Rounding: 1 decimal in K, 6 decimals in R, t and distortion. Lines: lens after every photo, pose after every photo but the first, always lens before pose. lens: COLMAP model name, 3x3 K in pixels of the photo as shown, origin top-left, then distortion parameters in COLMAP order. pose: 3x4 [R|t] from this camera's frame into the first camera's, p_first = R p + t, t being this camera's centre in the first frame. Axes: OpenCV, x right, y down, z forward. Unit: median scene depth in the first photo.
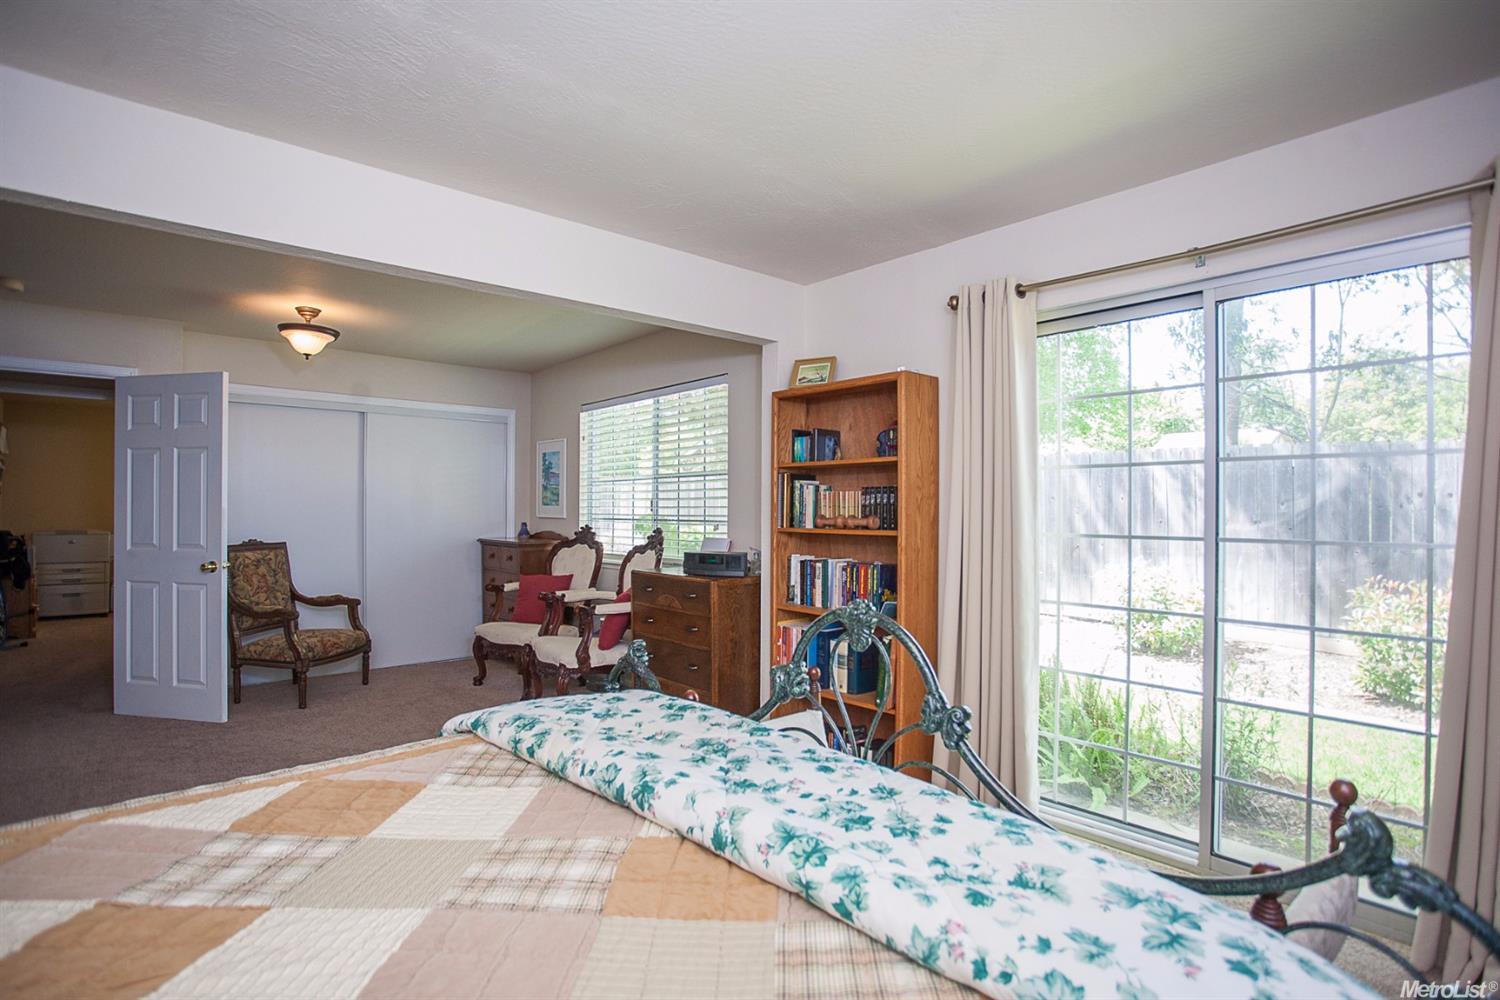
lens RADIAL K [[747.6, 0, 740.2], [0, 747.6, 509.0], [0, 0, 1]] dist [-0.022630, 0.000621]
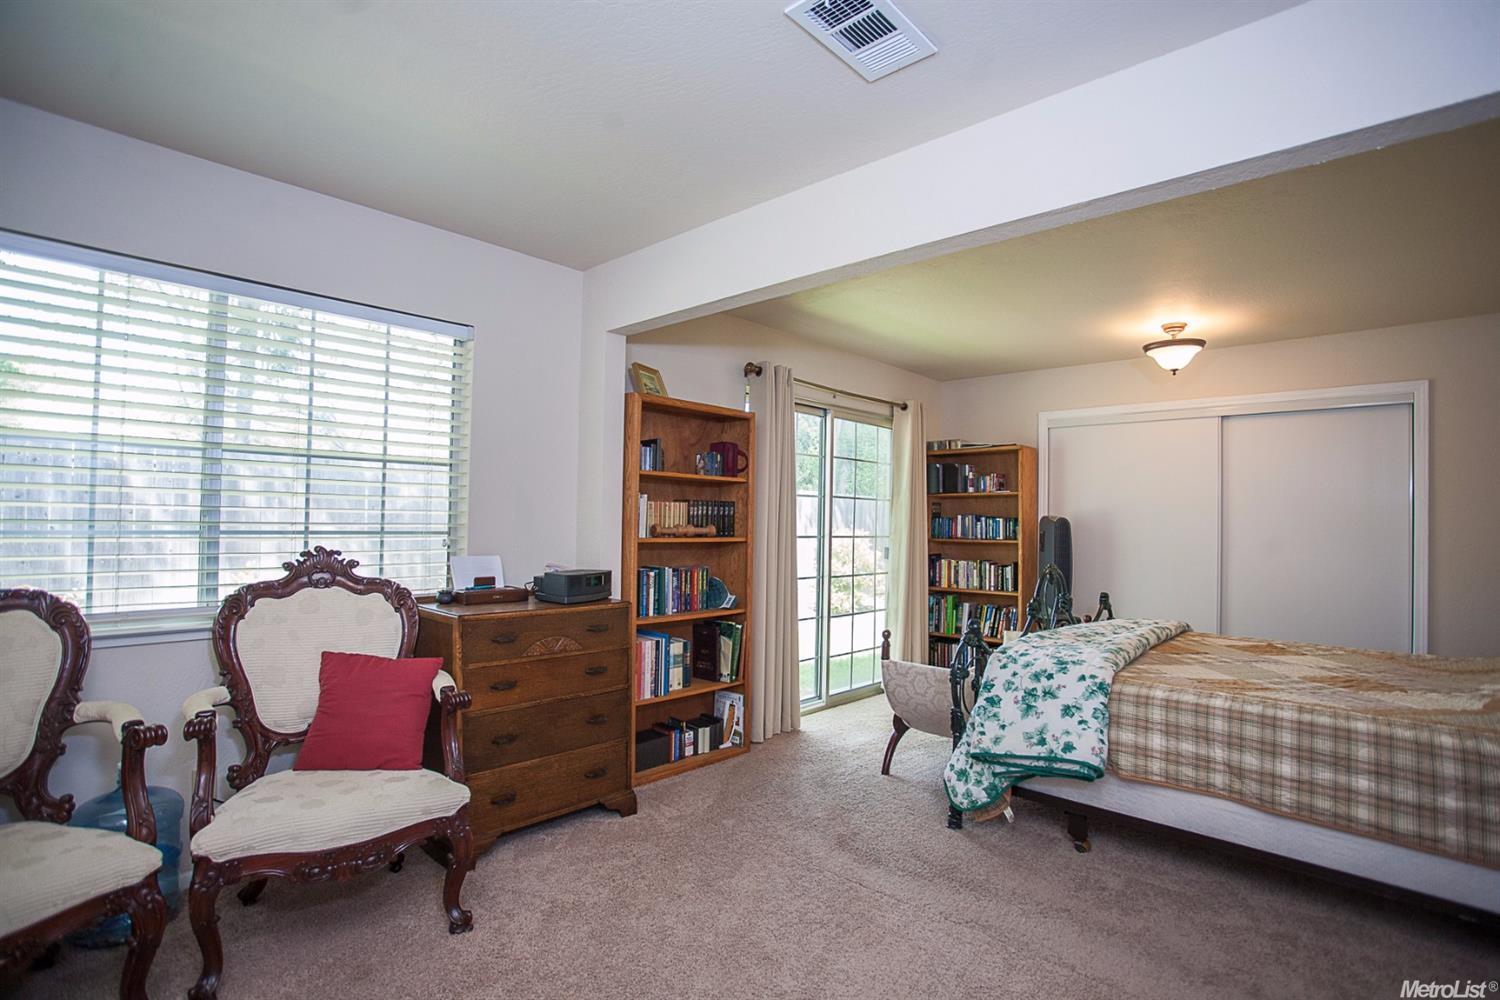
lens RADIAL K [[747.6, 0, 740.2], [0, 747.6, 509.0], [0, 0, 1]] dist [-0.022630, 0.000621]
pose [[-0.064952, 0.008222, 0.997854, -0.942900], [-0.011711, 0.999891, -0.009002, -0.005783], [-0.997820, -0.012271, -0.064849, 0.960328]]
